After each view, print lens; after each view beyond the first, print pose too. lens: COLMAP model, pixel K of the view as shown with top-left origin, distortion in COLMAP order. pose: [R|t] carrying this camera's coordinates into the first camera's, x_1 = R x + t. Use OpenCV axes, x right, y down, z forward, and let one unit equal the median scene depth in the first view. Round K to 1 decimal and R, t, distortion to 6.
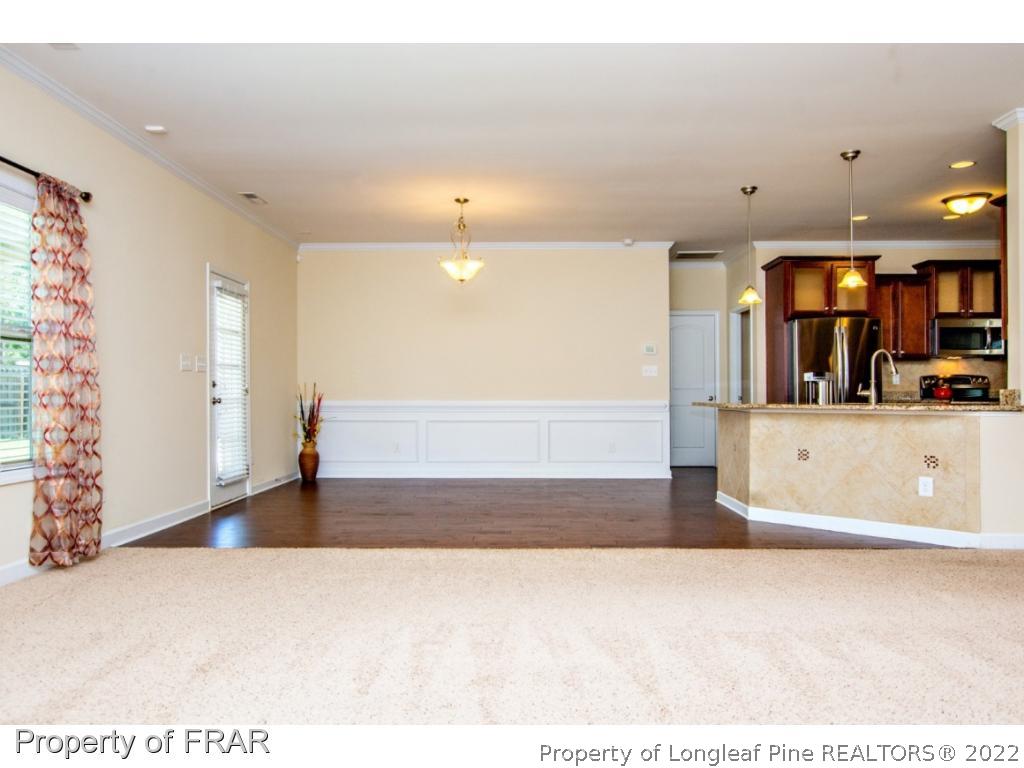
lens RADIAL K [[722.1, 0, 512.0], [0, 722.1, 384.0], [0, 0, 1]] dist [0.003722, 0.000392]
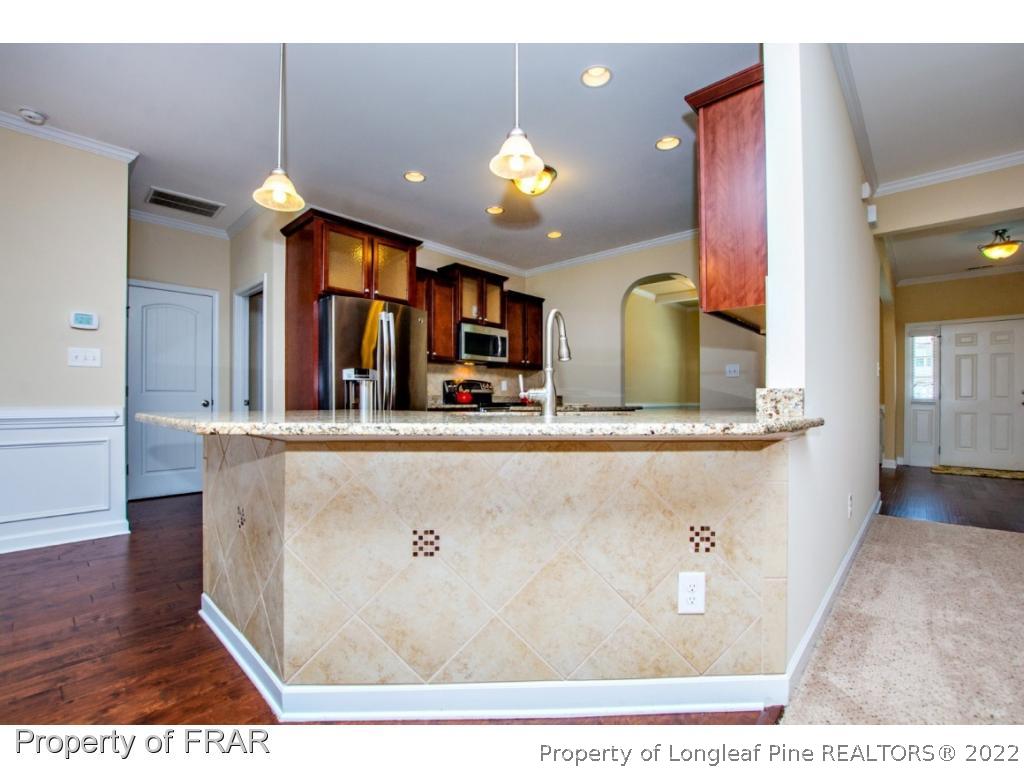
lens RADIAL K [[453.9, 0, 504.9], [0, 453.9, 398.6], [0, 0, 1]] dist [-0.025721, -0.000033]
pose [[0.671702, 0.003949, 0.740811, 0.173010], [-0.013022, 0.999894, 0.006478, 0.009911], [-0.740707, -0.013998, 0.671683, 0.565796]]
